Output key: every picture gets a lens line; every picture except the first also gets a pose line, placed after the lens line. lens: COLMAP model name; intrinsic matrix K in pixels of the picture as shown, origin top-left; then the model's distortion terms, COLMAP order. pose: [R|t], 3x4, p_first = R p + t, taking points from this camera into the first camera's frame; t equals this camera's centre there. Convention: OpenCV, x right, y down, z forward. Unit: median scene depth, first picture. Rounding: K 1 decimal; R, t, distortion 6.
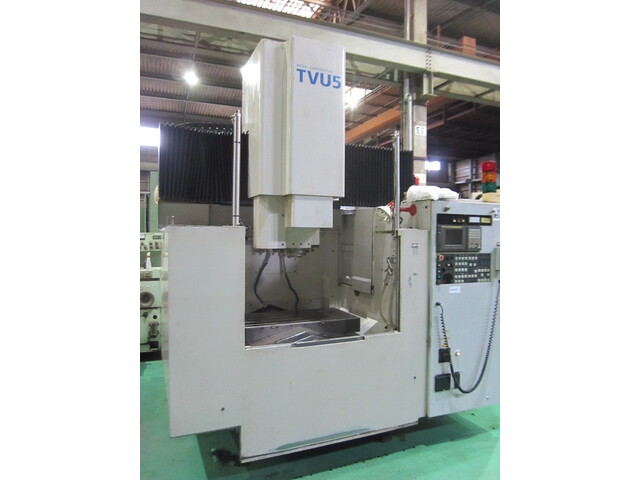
lens RADIAL K [[408.4, 0, 320.0], [0, 408.4, 240.0], [0, 0, 1]] dist [-0.037467, -0.000286]
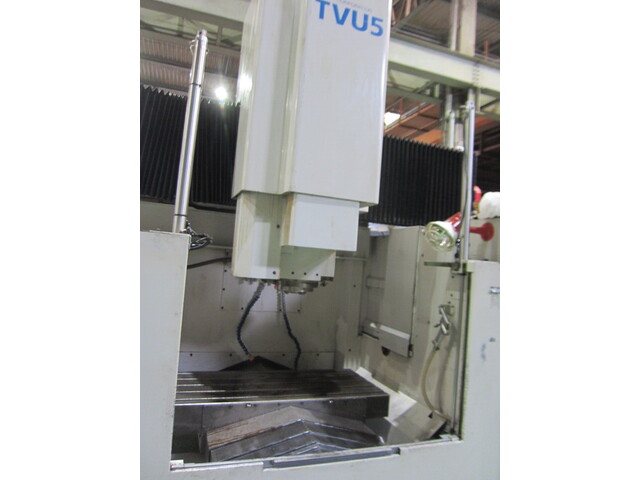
lens RADIAL K [[408.4, 0, 320.0], [0, 408.4, 240.0], [0, 0, 1]] dist [-0.037467, -0.000286]
pose [[0.996023, 0.067112, -0.058604, 0.010657], [-0.070833, 0.995439, -0.063909, -0.003489], [0.054047, 0.067806, 0.996234, 0.354888]]
